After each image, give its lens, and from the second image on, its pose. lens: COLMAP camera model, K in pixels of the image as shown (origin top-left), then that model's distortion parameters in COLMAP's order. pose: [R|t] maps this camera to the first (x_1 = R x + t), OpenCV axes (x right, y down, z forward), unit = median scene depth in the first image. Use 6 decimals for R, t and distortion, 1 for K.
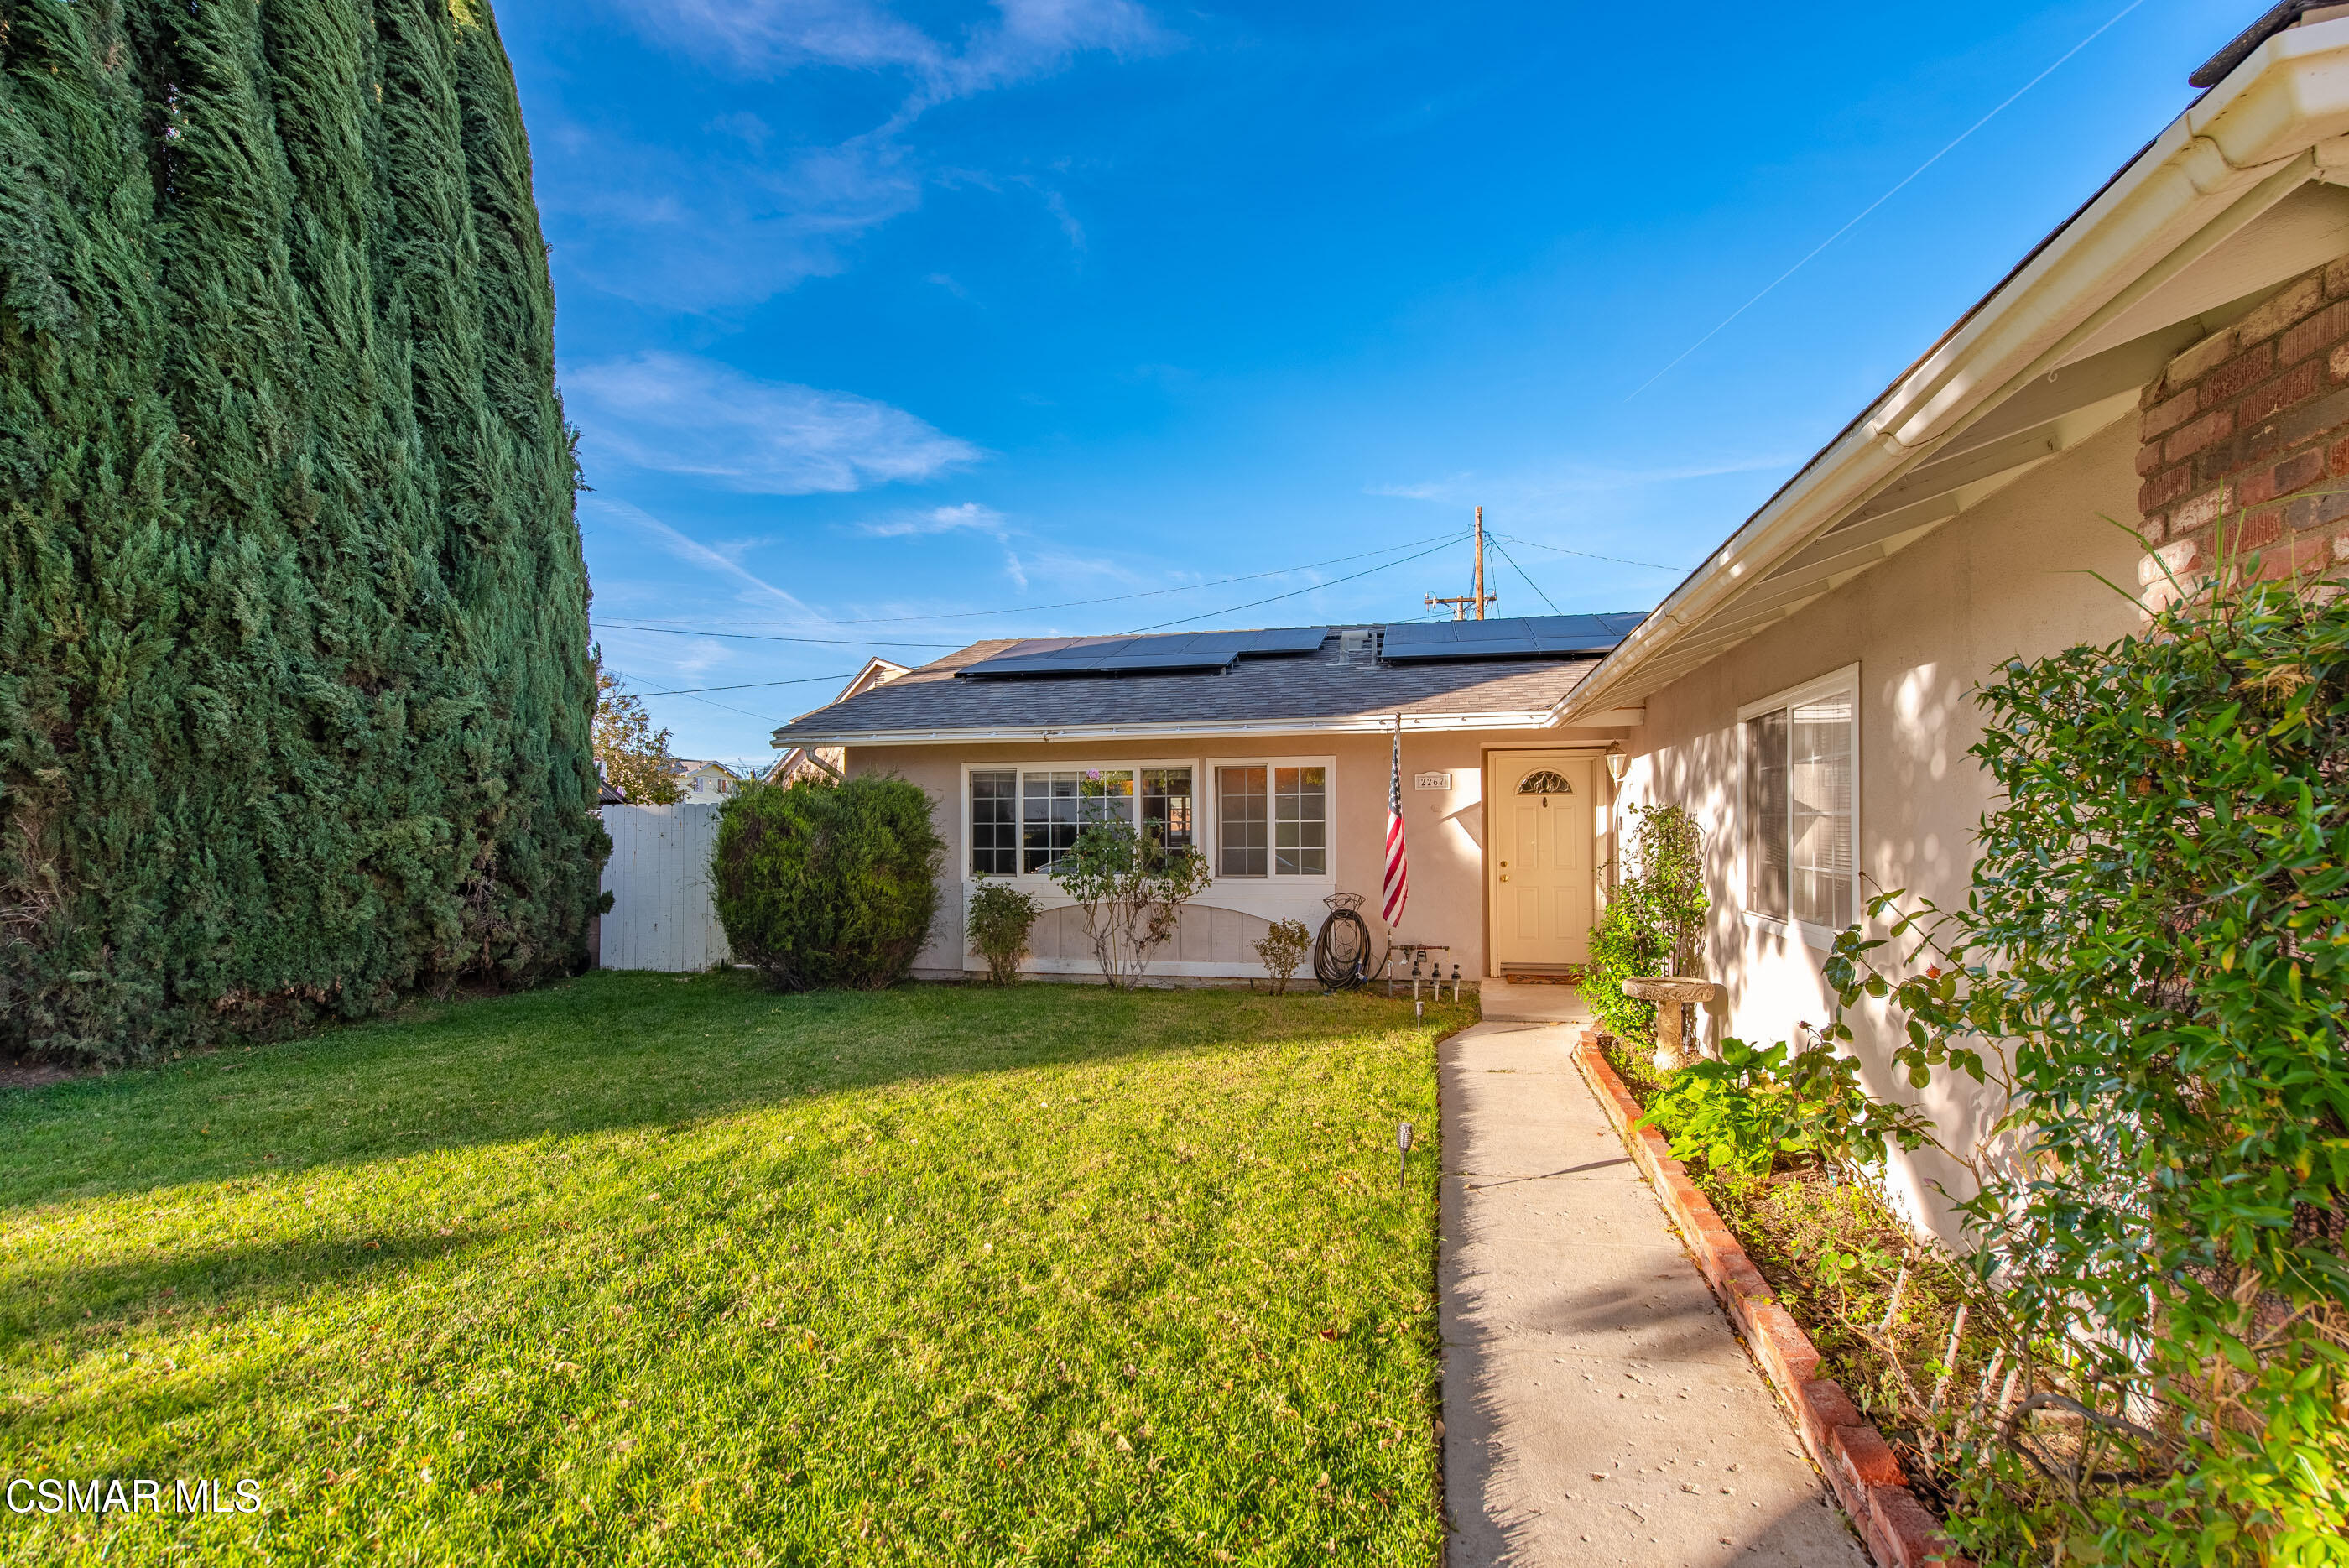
lens RADIAL K [[1020.7, 0, 1182.9], [0, 1020.7, 818.2], [0, 0, 1]] dist [0.003381, 0.000269]
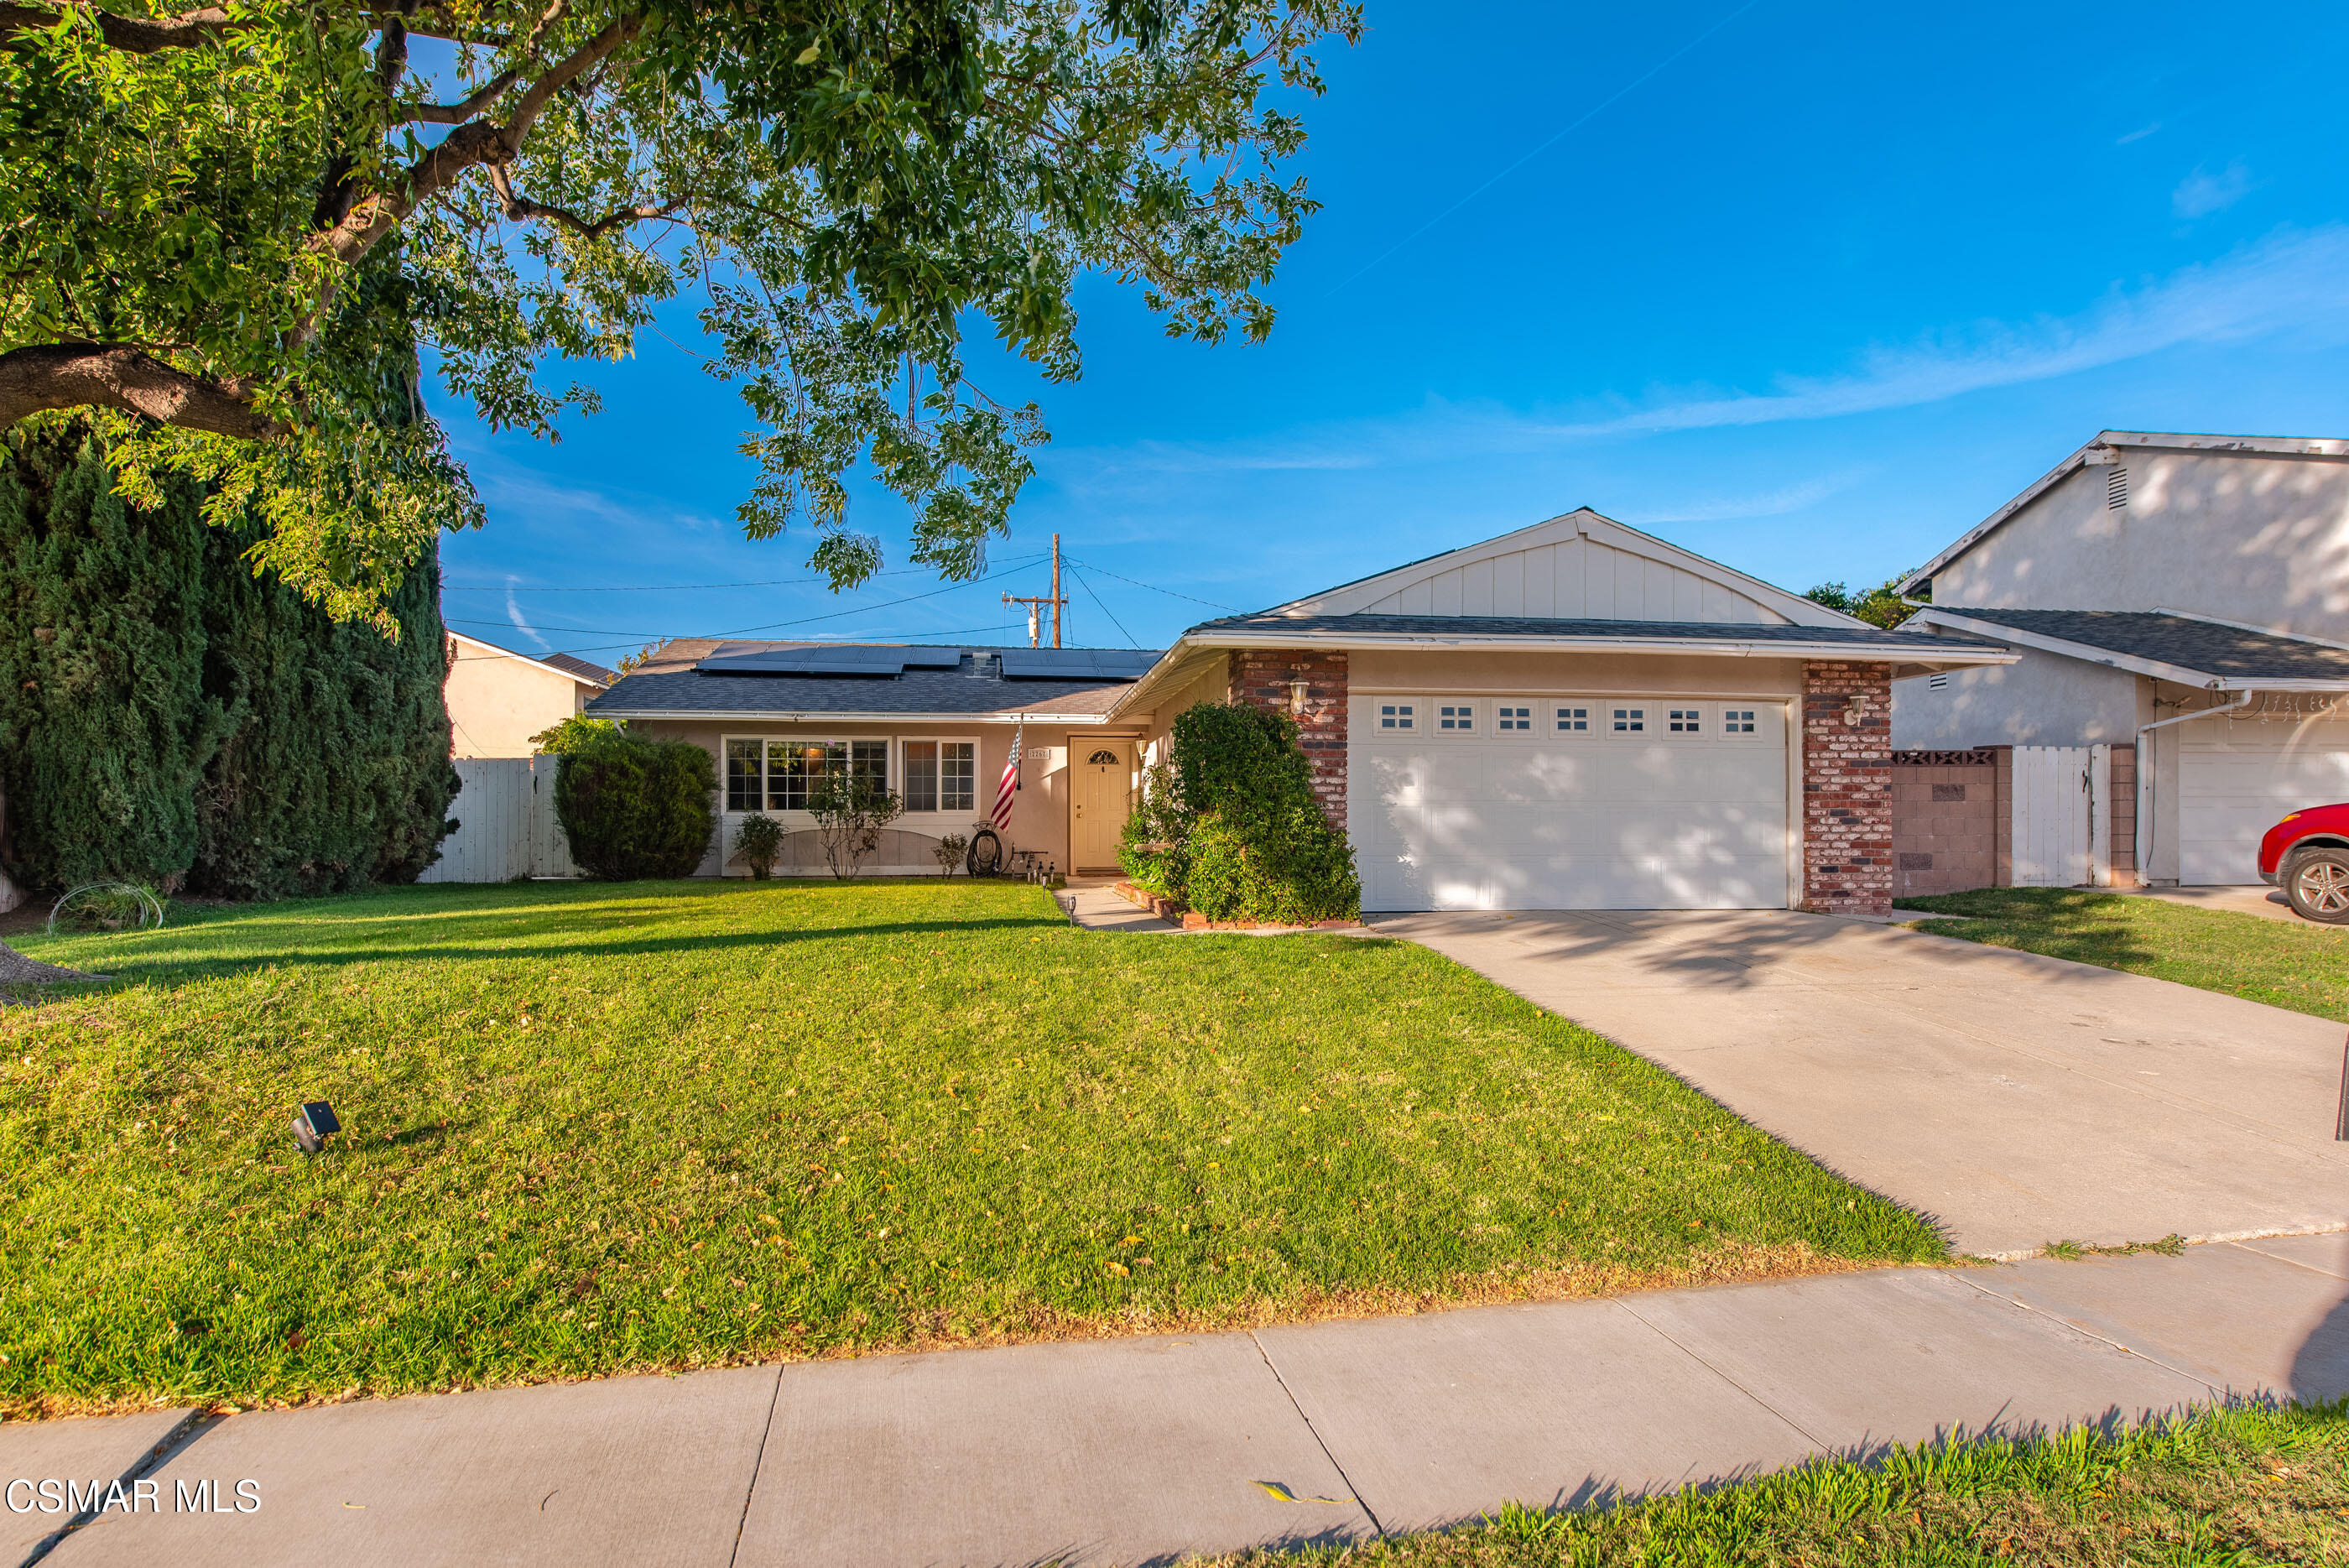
lens RADIAL K [[1342.3, 0, 1177.2], [0, 1342.3, 795.5], [0, 0, 1]] dist [-0.001083, -0.000209]
pose [[0.926264, 0.015796, 0.376544, -0.355082], [-0.004678, 0.999526, -0.030423, 0.094126], [-0.376847, 0.026418, 0.925899, -1.066816]]
